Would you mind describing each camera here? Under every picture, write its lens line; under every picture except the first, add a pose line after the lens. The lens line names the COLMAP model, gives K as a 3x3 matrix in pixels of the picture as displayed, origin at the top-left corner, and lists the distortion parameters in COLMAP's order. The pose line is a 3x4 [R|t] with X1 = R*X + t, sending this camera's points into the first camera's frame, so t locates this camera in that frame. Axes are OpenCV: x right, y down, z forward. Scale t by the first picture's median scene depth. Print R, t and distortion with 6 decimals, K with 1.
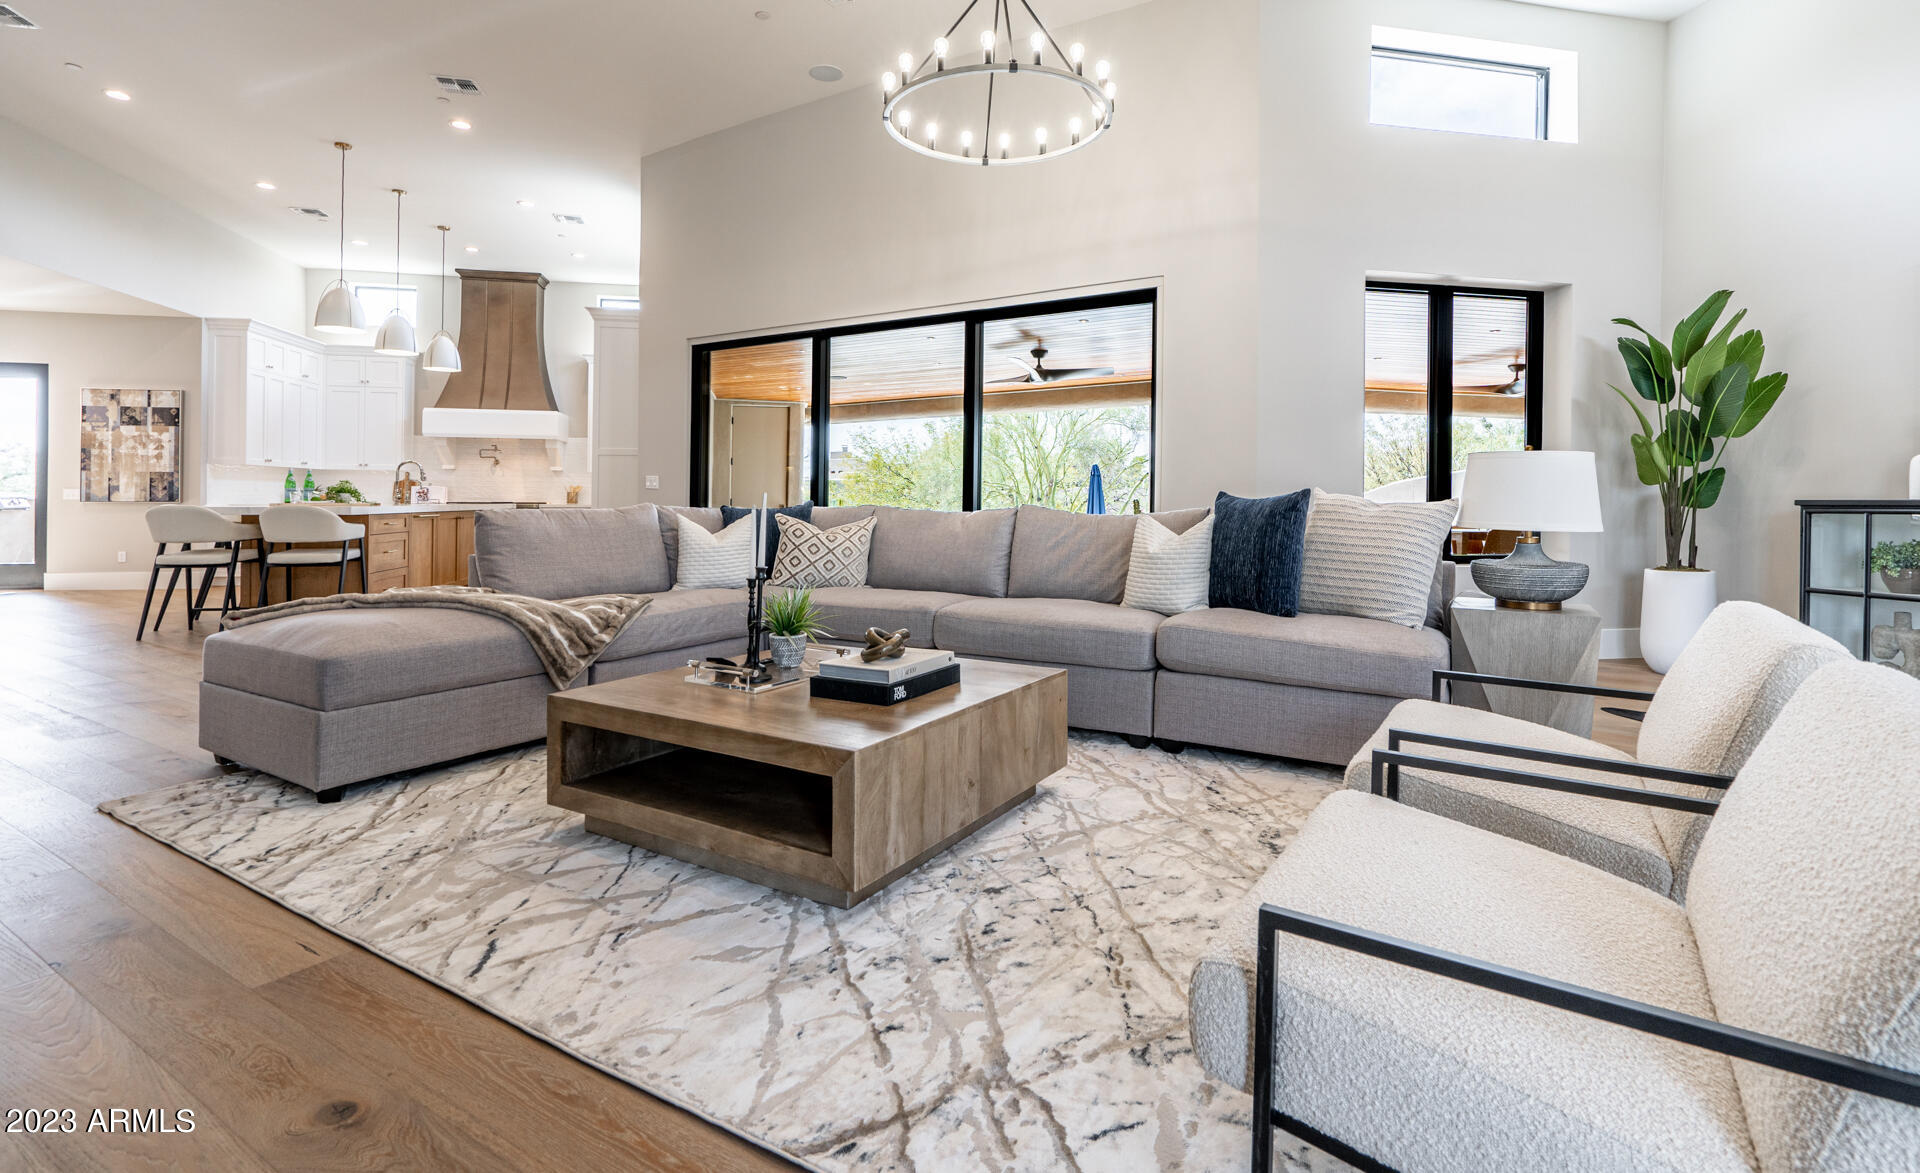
lens RADIAL K [[888.9, 0, 963.1], [0, 888.9, 487.3], [0, 0, 1]] dist [-0.003556, -0.000139]
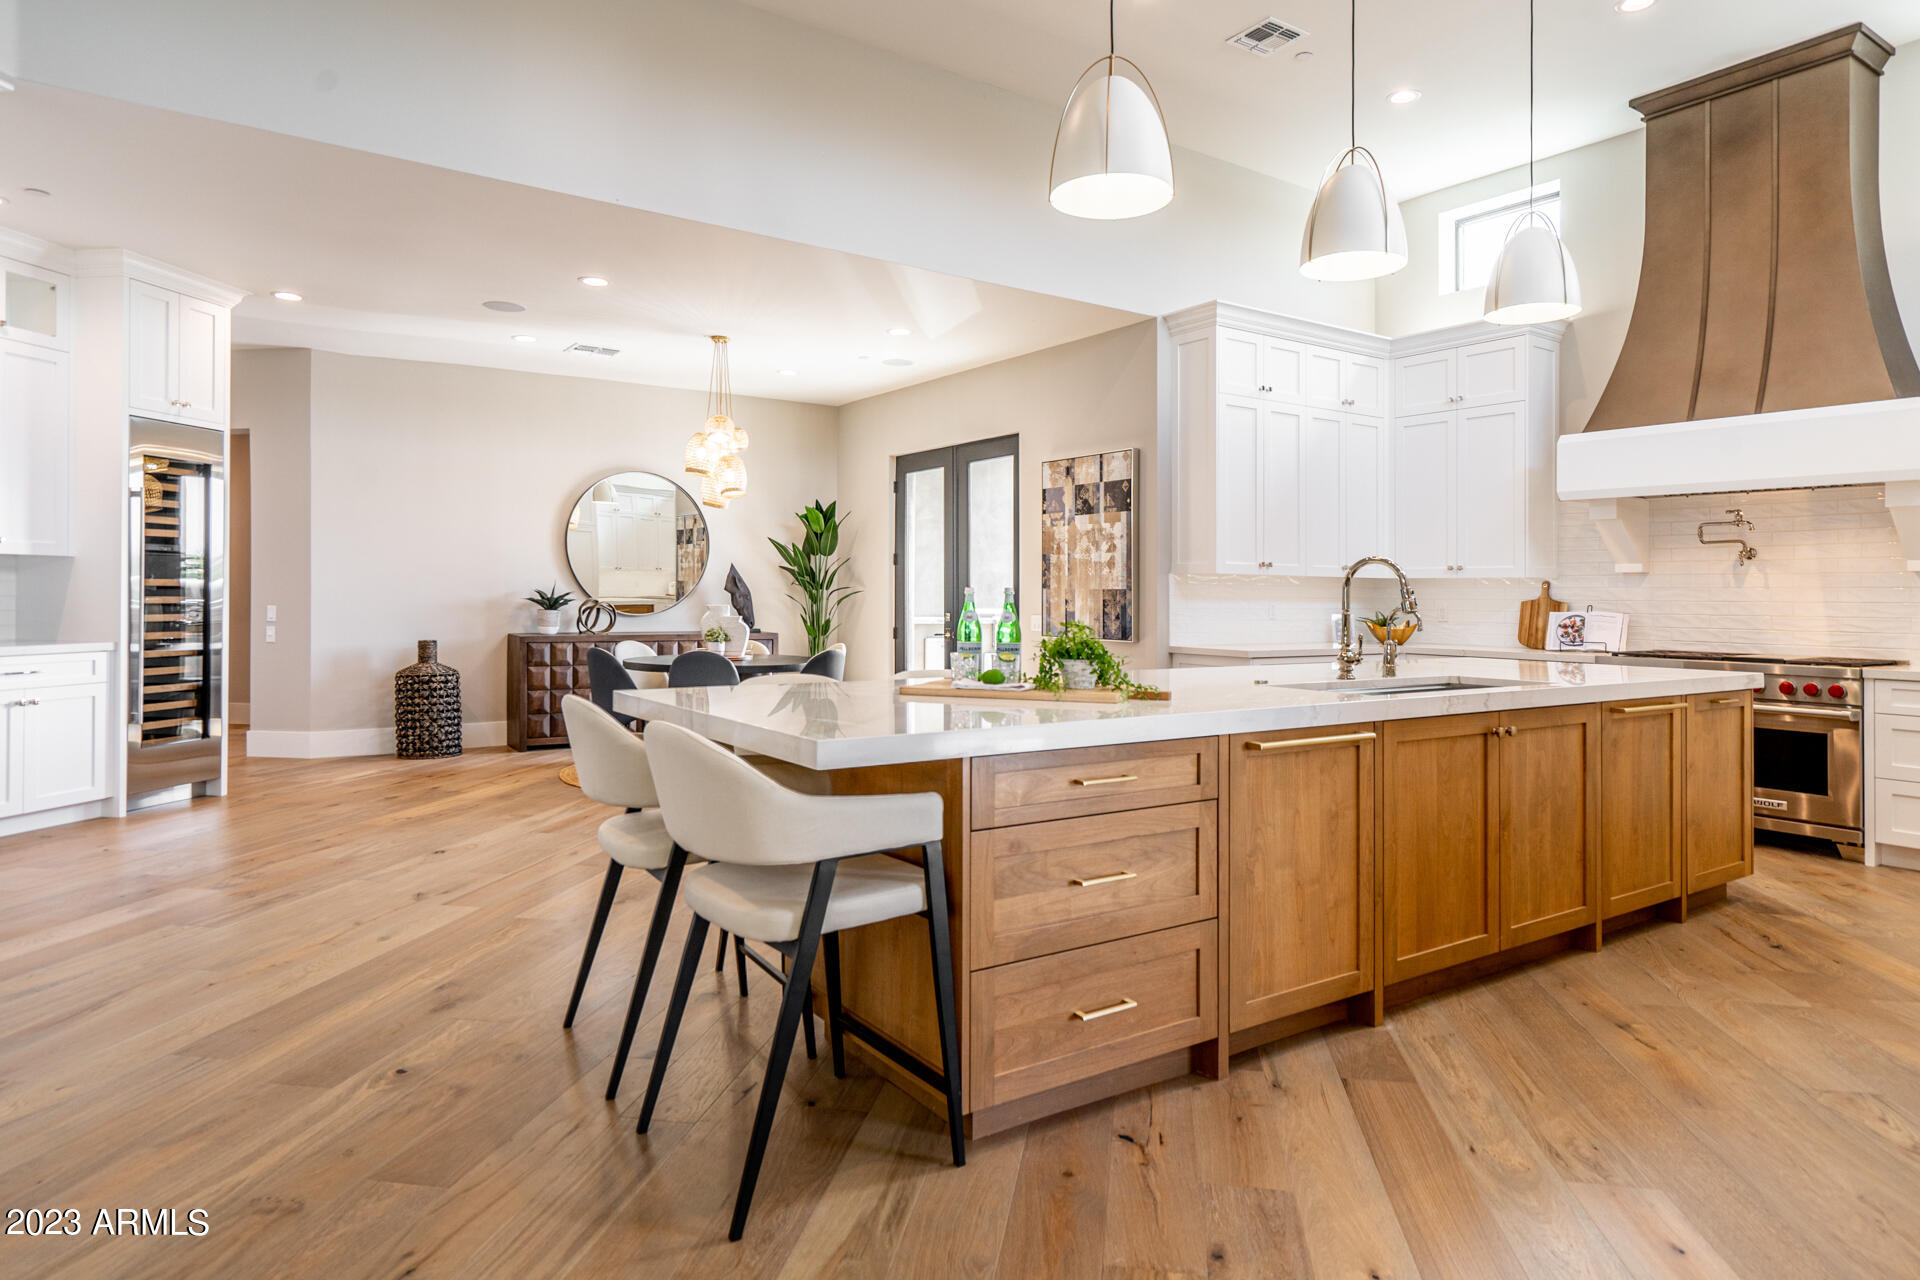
lens RADIAL K [[1118.6, 0, 958.3], [0, 1118.6, 579.6], [0, 0, 1]] dist [0.000966, -0.000395]
pose [[0.379070, -0.014300, -0.925257, -0.252126], [0.003664, 0.999896, -0.013952, -0.013836], [0.925361, 0.001899, 0.379083, 0.623956]]
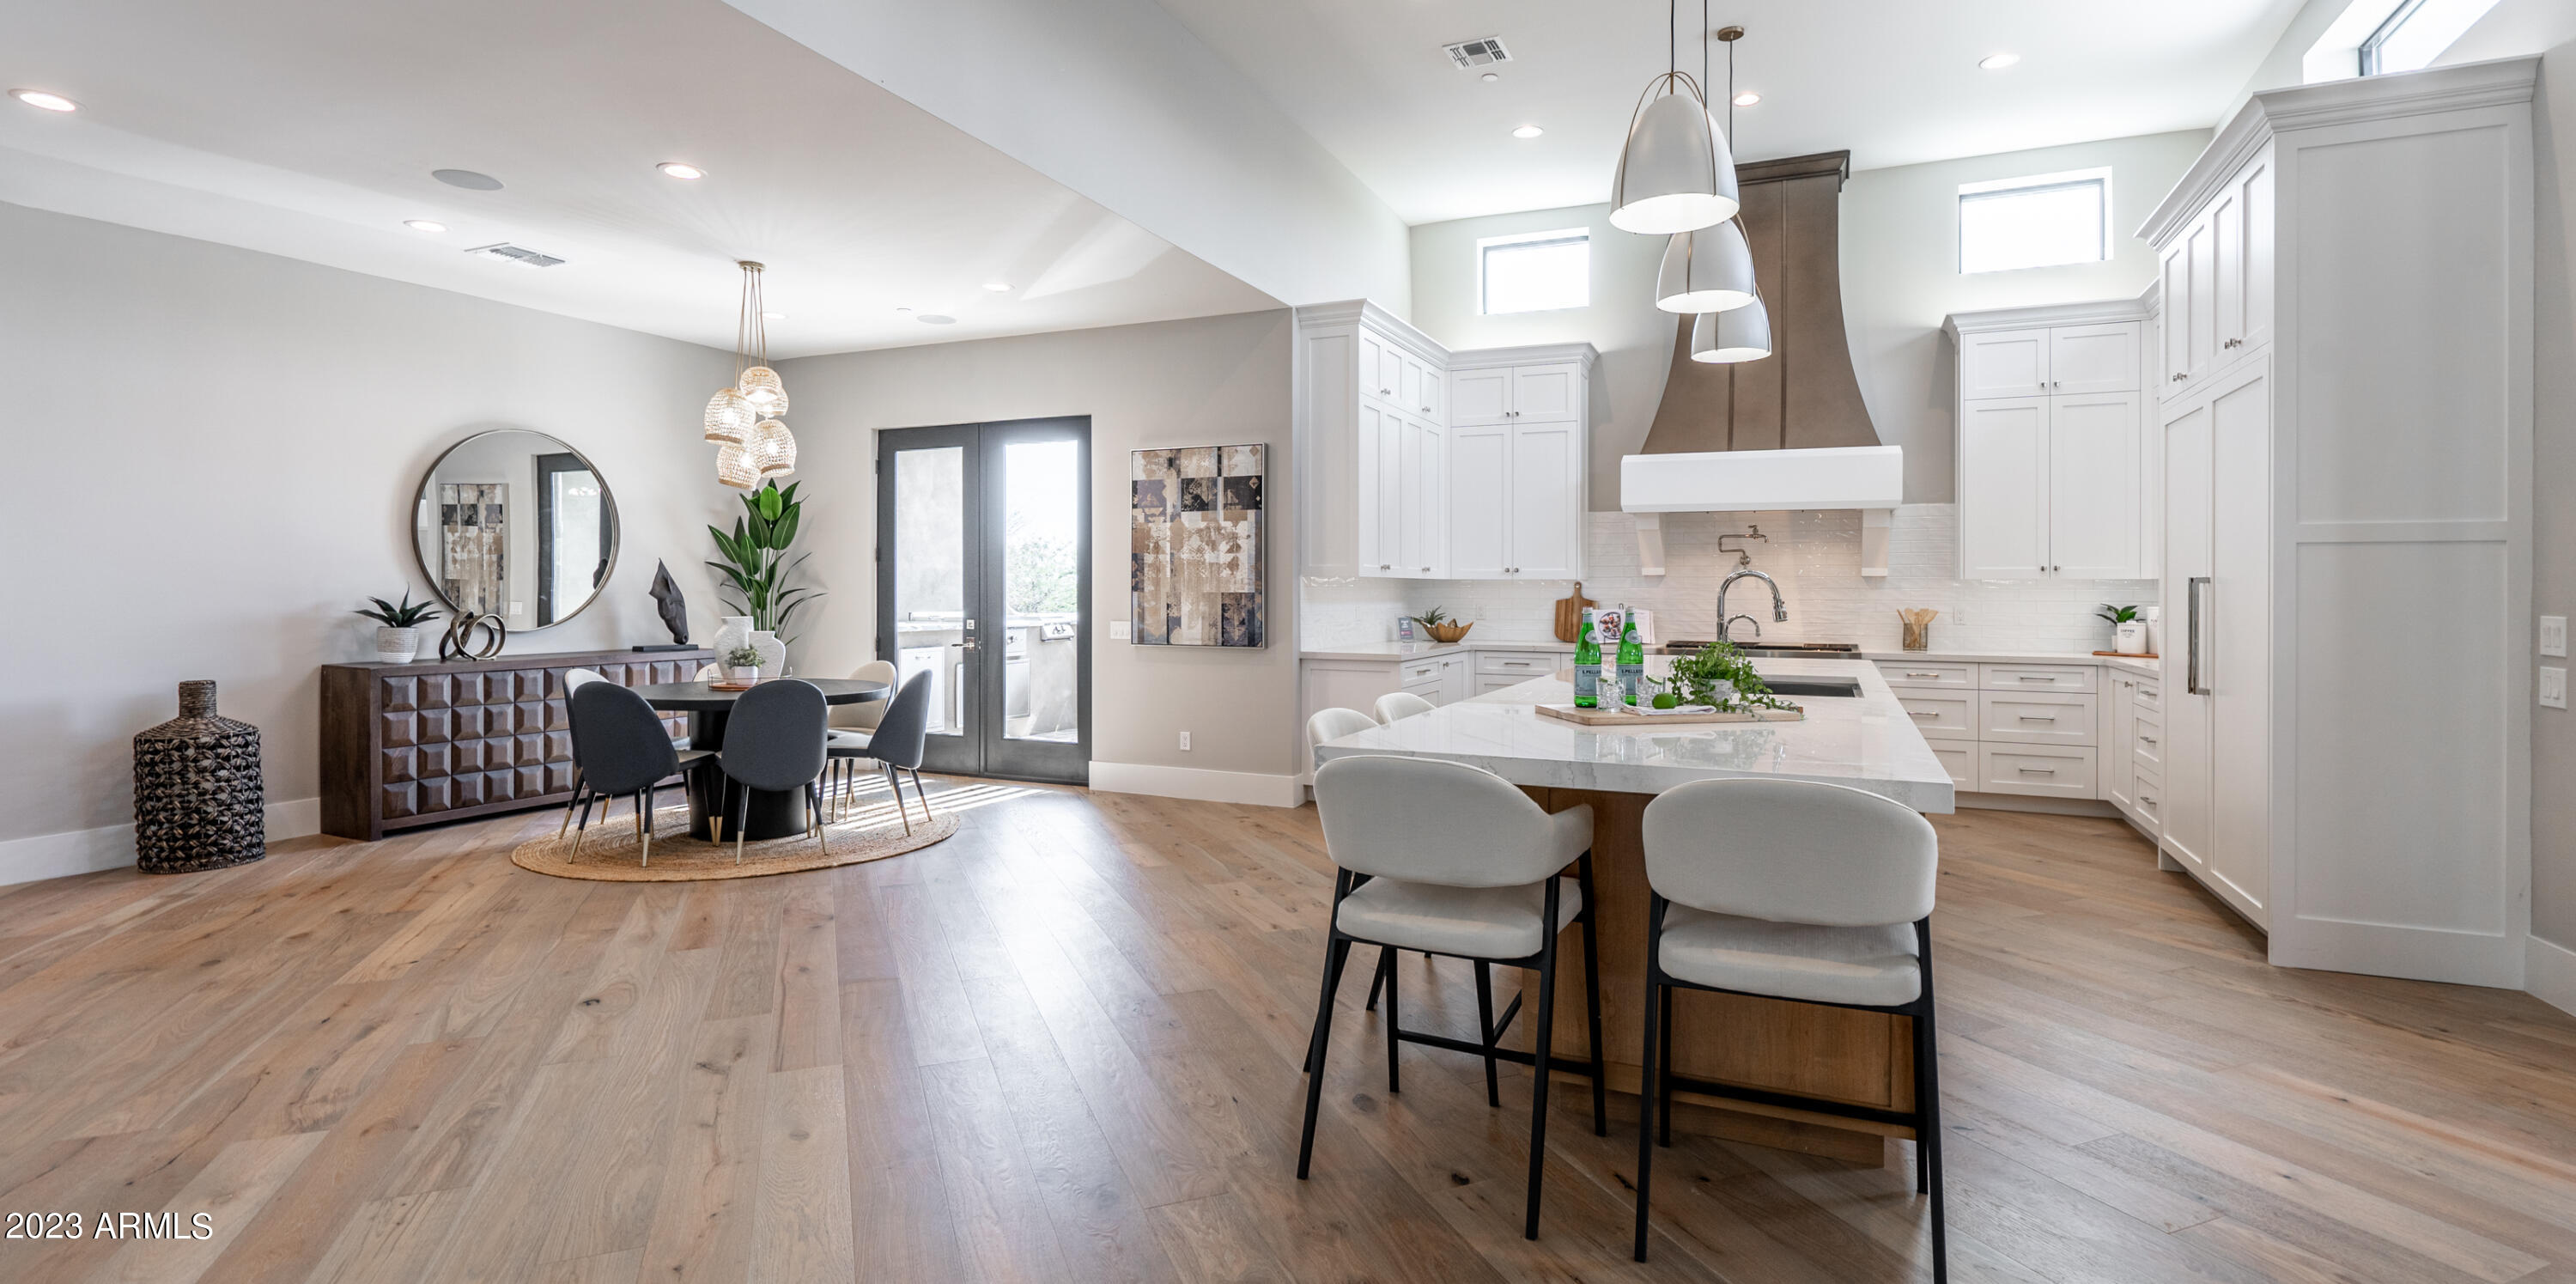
lens RADIAL K [[1192.7, 0, 1298.0], [0, 1192.7, 580.7], [0, 0, 1]] dist [-0.013173, 0.005621]
pose [[0.807927, -0.006887, -0.589243, -0.437232], [0.008490, 0.999964, -0.000047, -0.024670], [0.589222, -0.004965, 0.807956, 0.422337]]
